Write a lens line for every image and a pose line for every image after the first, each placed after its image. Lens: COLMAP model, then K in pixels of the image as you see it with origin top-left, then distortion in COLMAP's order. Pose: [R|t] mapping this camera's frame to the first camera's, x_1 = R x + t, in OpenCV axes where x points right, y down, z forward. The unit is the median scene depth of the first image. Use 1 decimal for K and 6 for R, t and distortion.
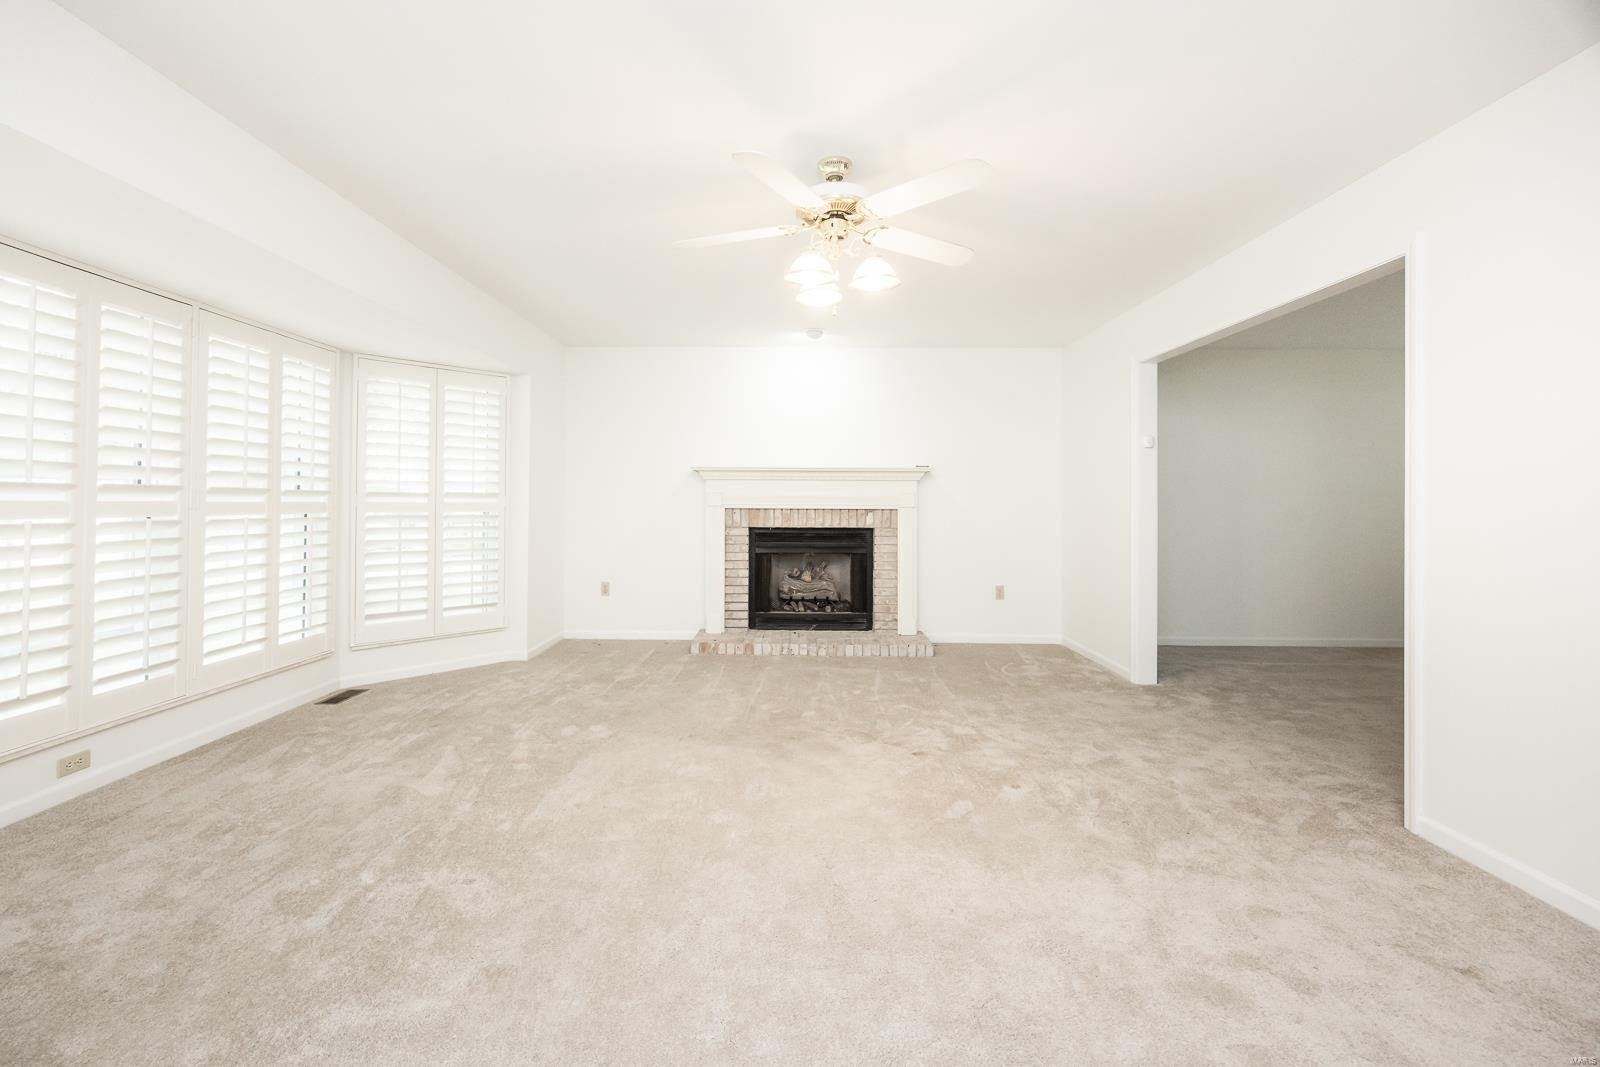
lens RADIAL K [[610.4, 0, 763.5], [0, 610.4, 493.4], [0, 0, 1]] dist [-0.005809, 0.000652]
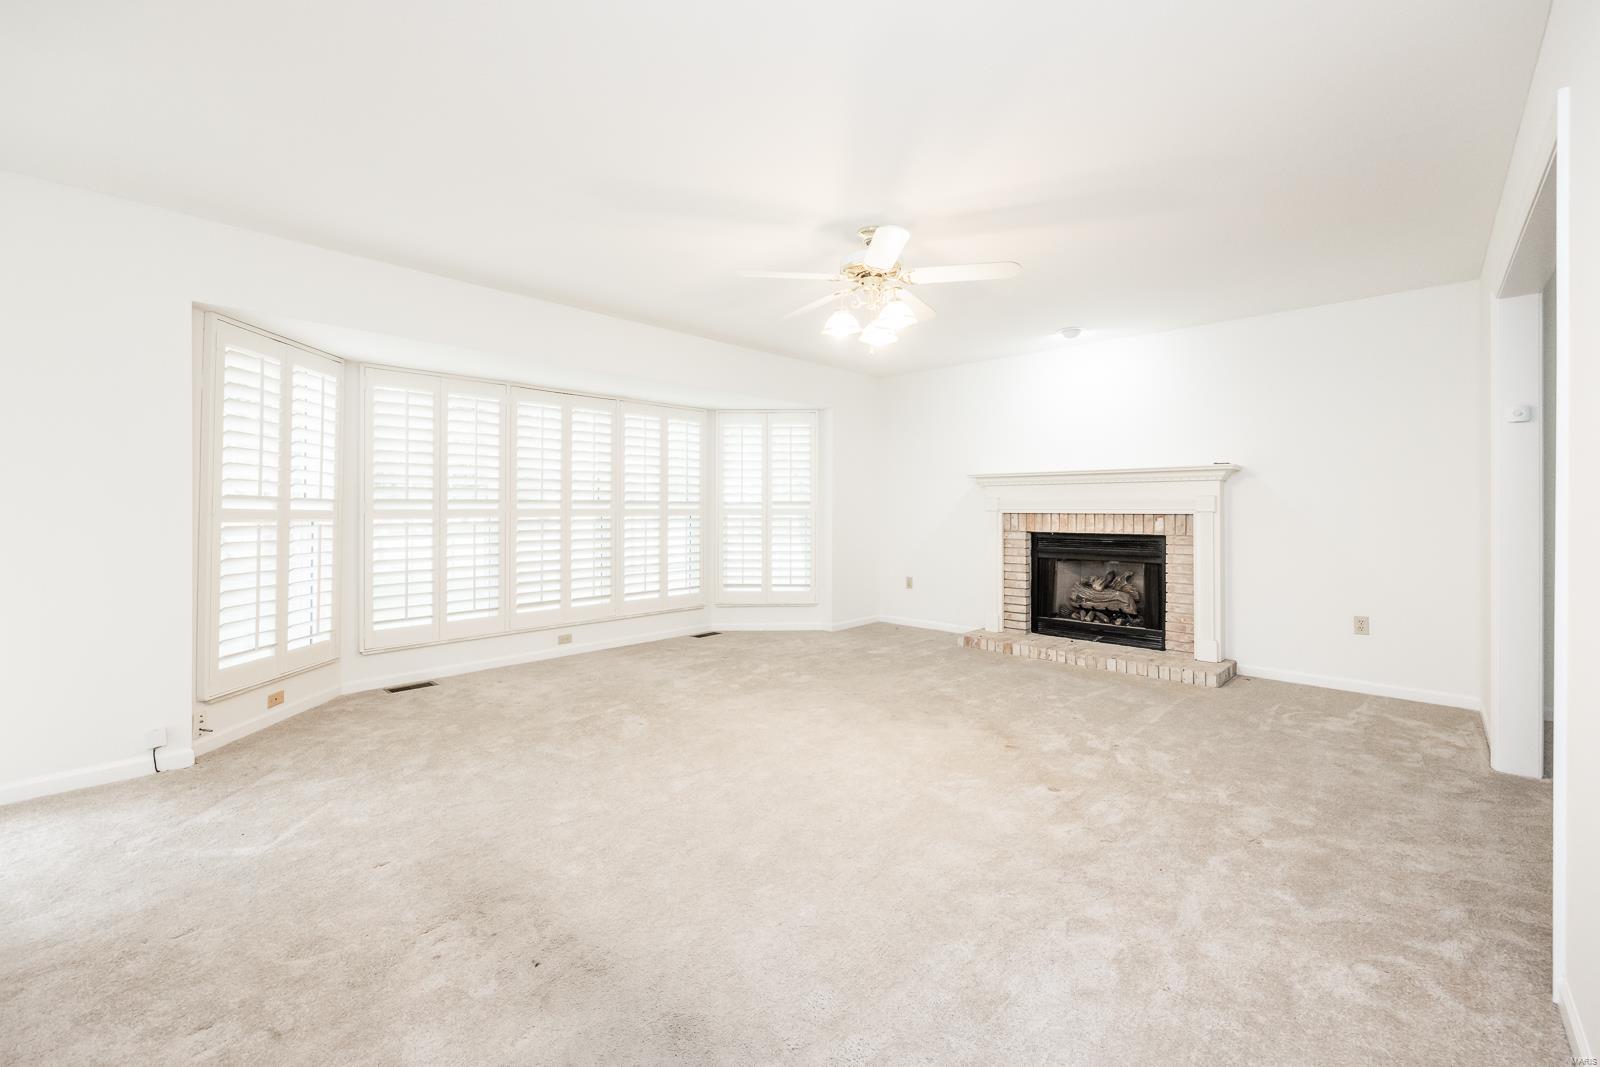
lens RADIAL K [[610.4, 0, 806.0], [0, 610.4, 501.8], [0, 0, 1]] dist [-0.005809, 0.000652]
pose [[0.764050, -0.011549, -0.645053, 0.410279], [0.014239, 0.999898, -0.001037, 0.001848], [0.644999, -0.008392, 0.764137, -0.013317]]
